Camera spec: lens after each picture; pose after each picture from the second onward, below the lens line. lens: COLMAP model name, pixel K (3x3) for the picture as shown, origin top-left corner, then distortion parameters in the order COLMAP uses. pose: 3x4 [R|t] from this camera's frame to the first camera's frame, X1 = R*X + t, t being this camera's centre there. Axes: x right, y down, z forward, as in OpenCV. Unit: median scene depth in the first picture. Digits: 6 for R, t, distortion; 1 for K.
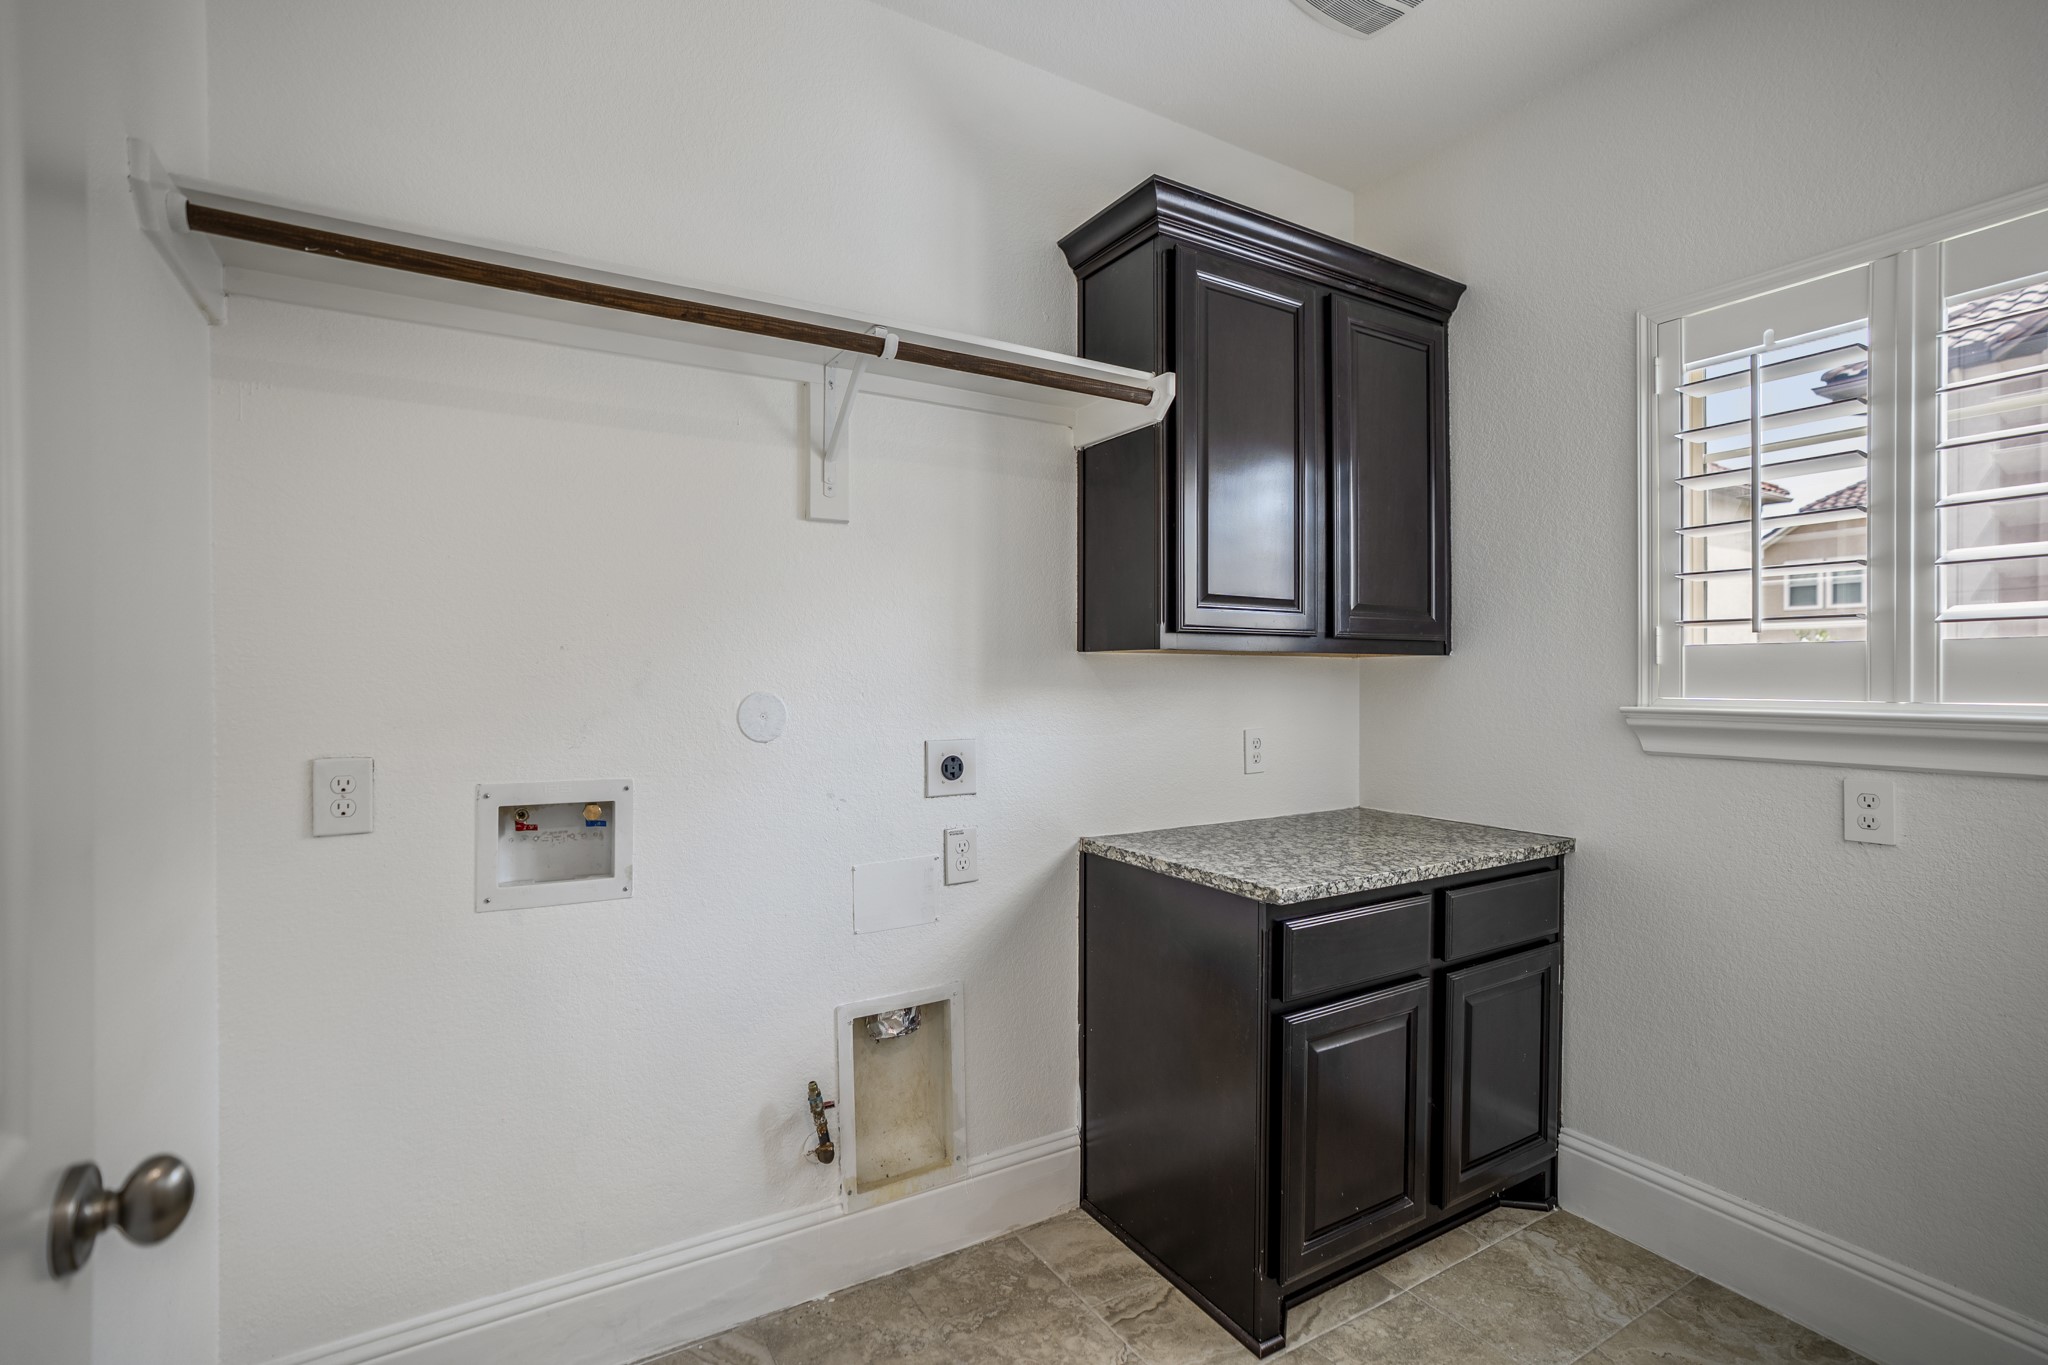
lens RADIAL K [[943.7, 0, 1024.6], [0, 943.7, 676.7], [0, 0, 1]] dist [-0.000063, -0.000019]
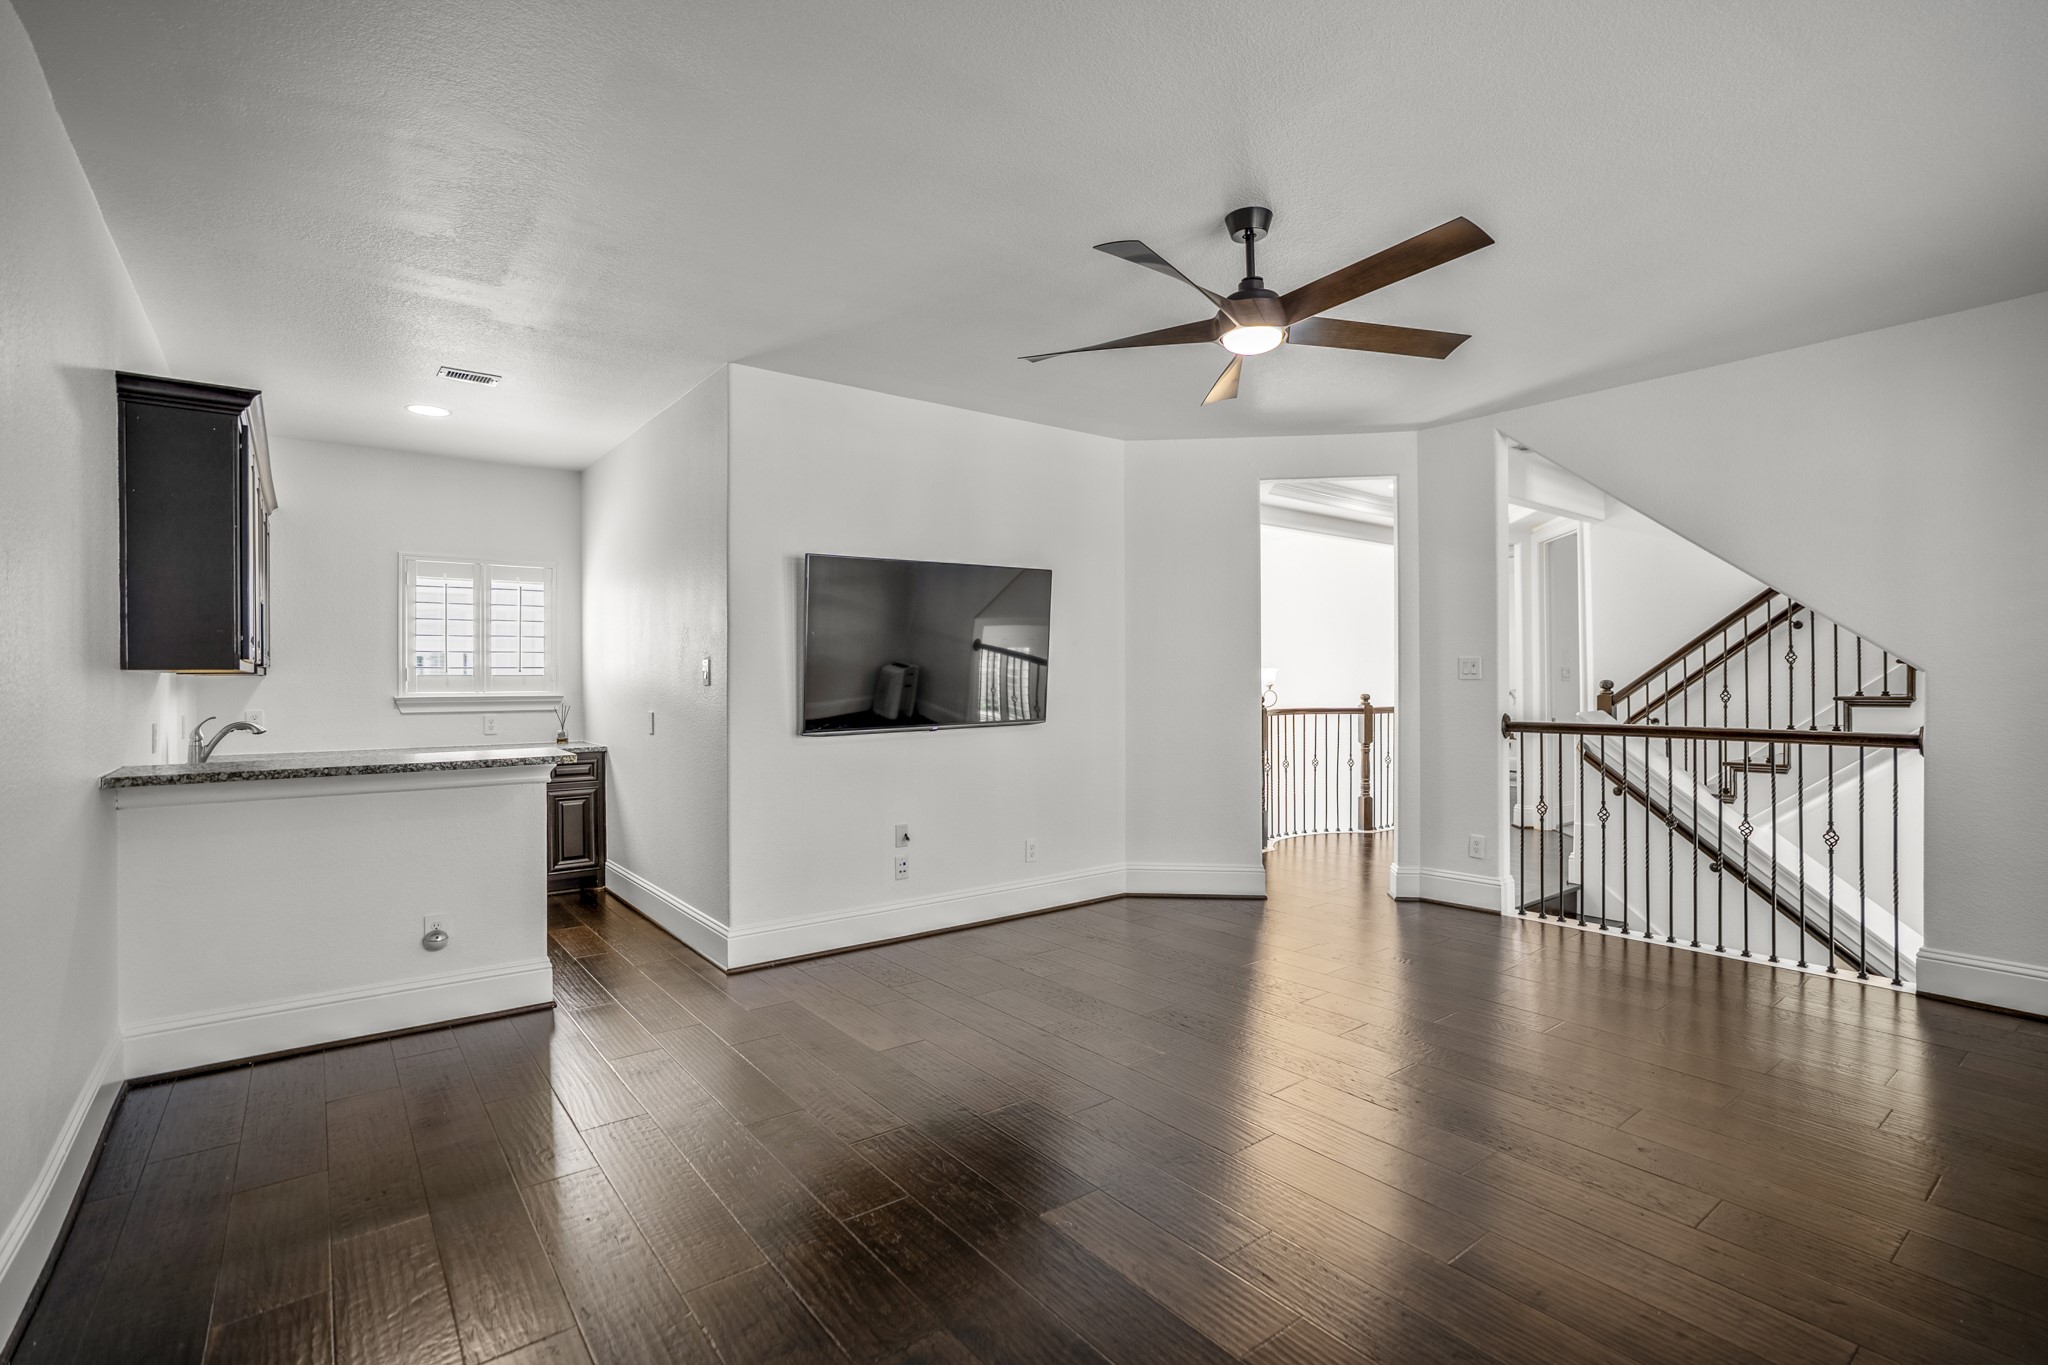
lens RADIAL K [[943.7, 0, 1024.5], [0, 943.7, 681.0], [0, 0, 1]] dist [-0.000063, -0.000019]
pose [[-0.105630, -0.001441, 0.994405, -2.286029], [0.009591, 0.999951, 0.002468, -0.002180], [-0.994359, 0.009798, -0.105611, -0.524427]]
